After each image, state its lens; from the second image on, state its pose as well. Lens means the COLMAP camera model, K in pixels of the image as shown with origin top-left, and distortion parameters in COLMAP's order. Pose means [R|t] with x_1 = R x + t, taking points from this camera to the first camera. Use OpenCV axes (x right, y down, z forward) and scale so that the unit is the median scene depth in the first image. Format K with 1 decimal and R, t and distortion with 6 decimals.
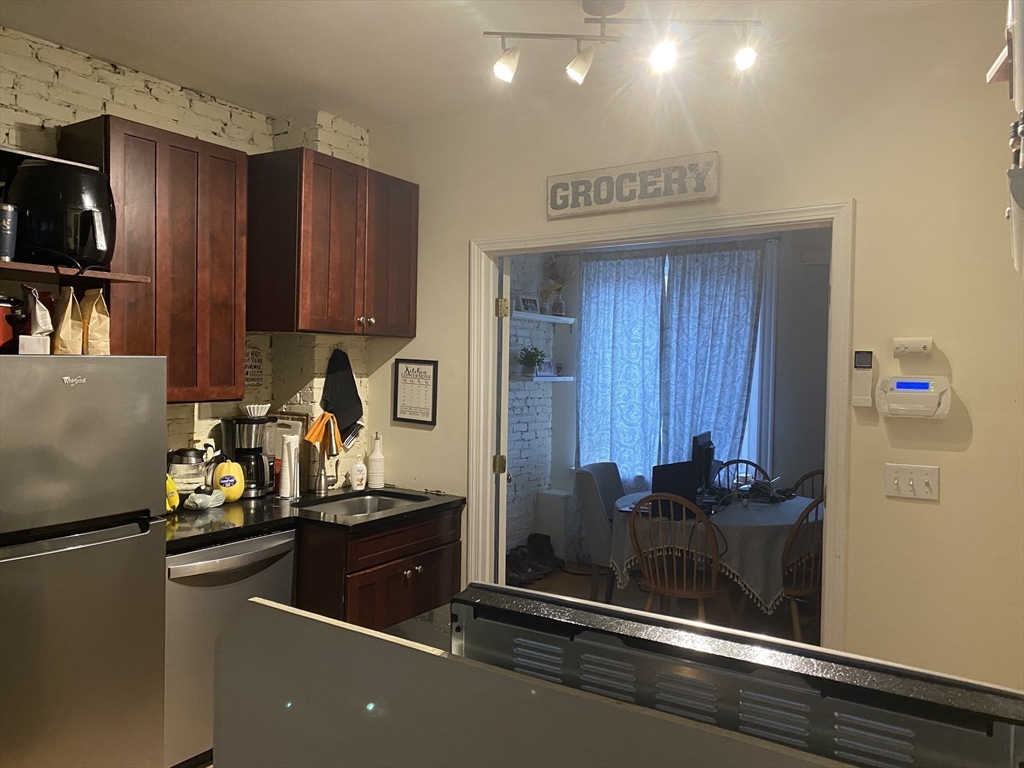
lens RADIAL K [[779.0, 0, 512.0], [0, 779.0, 384.0], [0, 0, 1]] dist [0.057021, -0.078548]
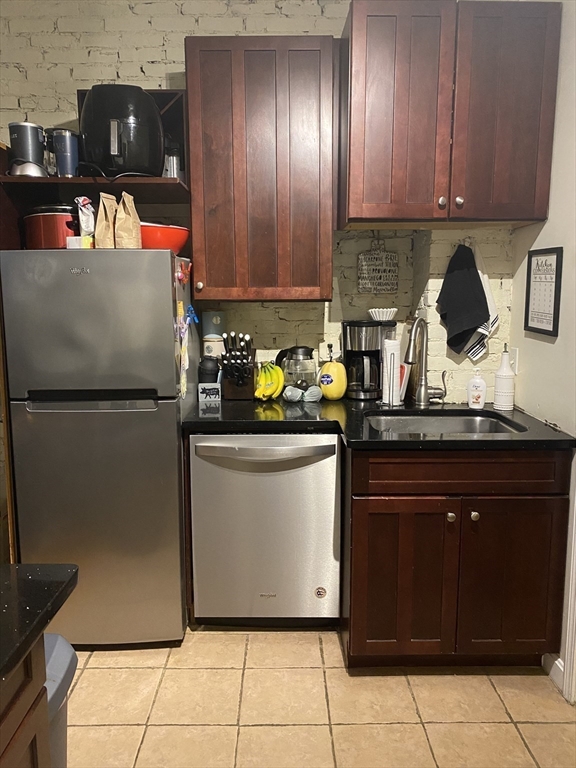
lens RADIAL K [[584.2, 0, 288.1], [0, 584.2, 379.8], [0, 0, 1]] dist [0.057021, -0.078548]
pose [[0.552102, 0.095576, -0.828281, 0.236385], [-0.011859, 0.994208, 0.106818, 0.038380], [0.833692, -0.049152, 0.550038, 0.491749]]
